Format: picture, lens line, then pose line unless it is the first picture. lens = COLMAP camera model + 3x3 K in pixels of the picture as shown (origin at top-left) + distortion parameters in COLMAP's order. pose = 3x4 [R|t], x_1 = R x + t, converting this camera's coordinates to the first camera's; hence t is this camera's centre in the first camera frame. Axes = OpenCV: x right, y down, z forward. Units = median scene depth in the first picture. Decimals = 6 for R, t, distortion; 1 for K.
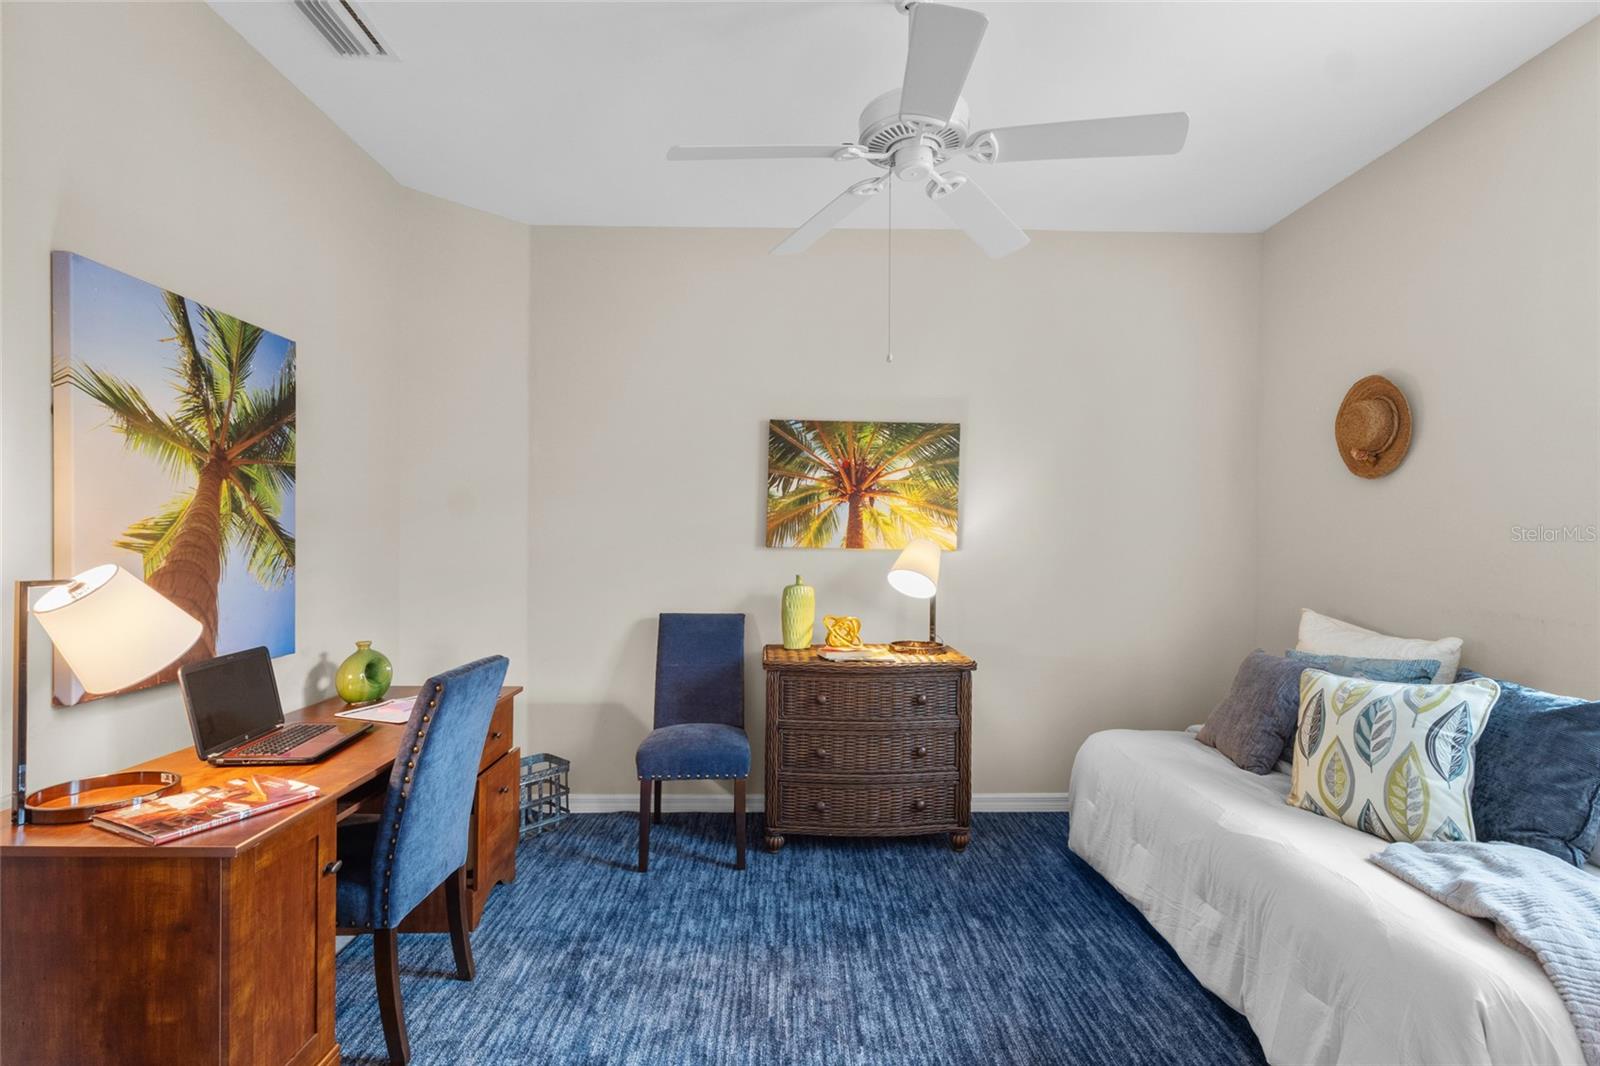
lens RADIAL K [[733.0, 0, 785.8], [0, 733.0, 544.6], [0, 0, 1]] dist [-0.001734, 0.001846]
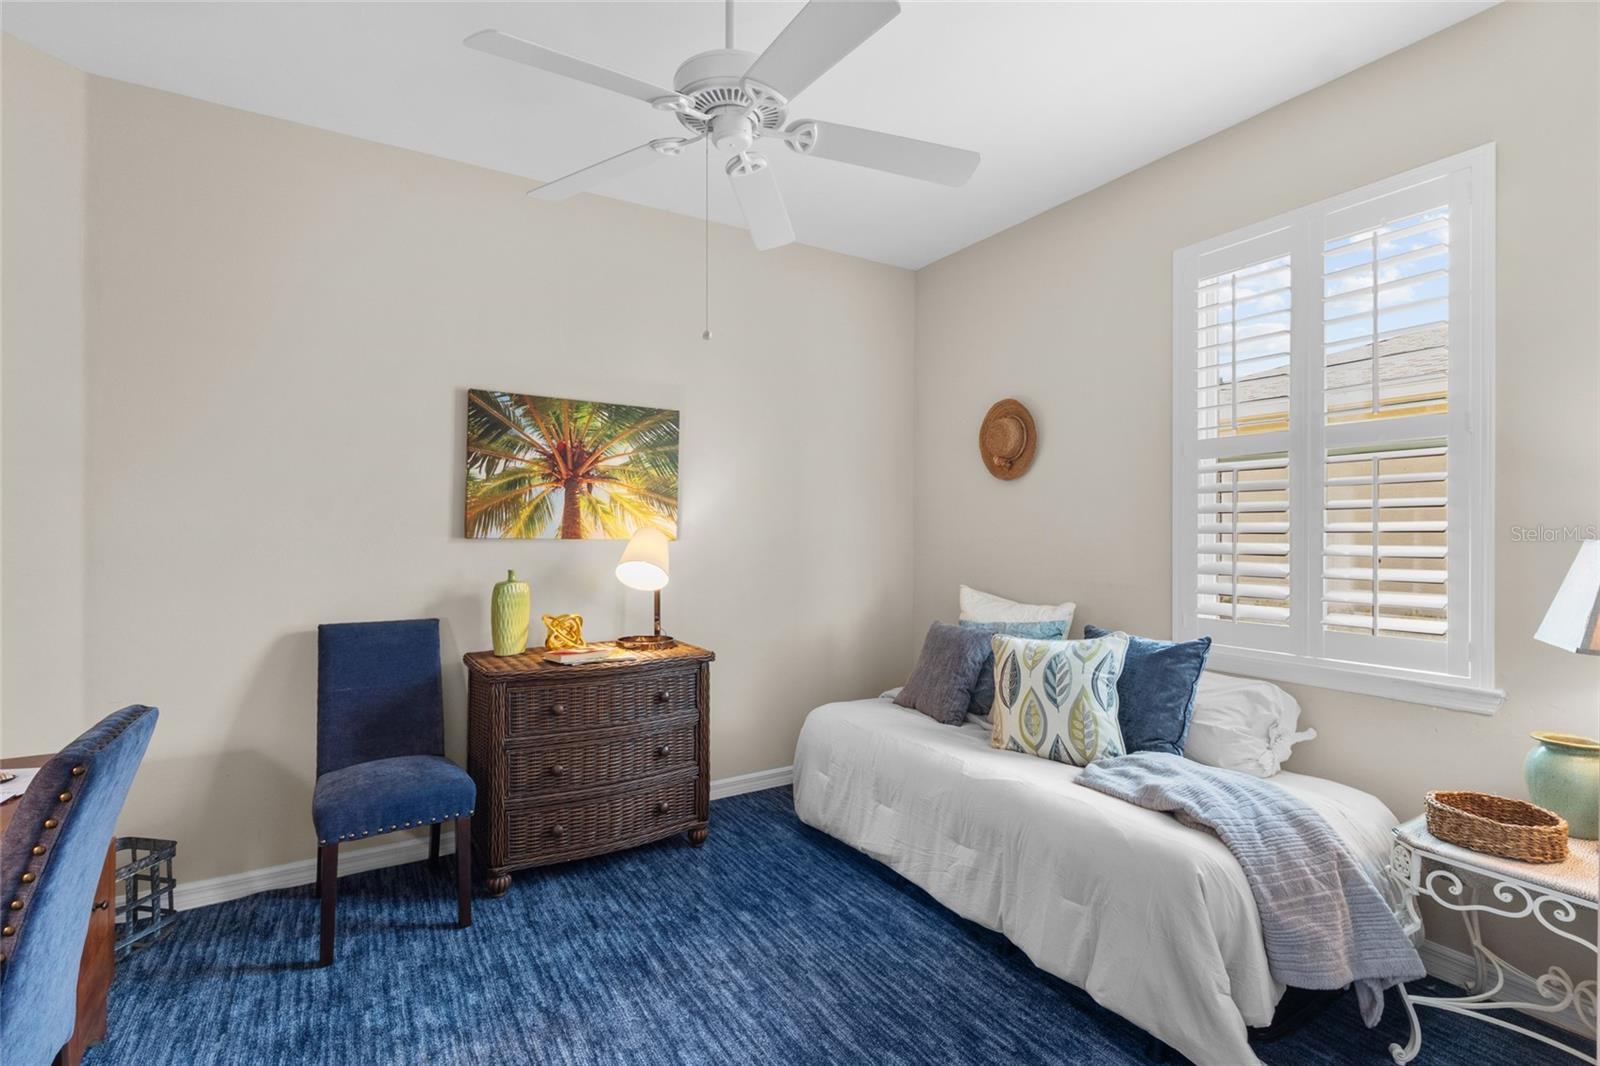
lens RADIAL K [[733.0, 0, 794.1], [0, 733.0, 531.4], [0, 0, 1]] dist [-0.001734, 0.001846]
pose [[0.862634, -0.003541, 0.505815, -0.169704], [0.005160, 0.999985, -0.001800, -0.001534], [-0.505801, 0.004163, 0.862640, 0.099997]]
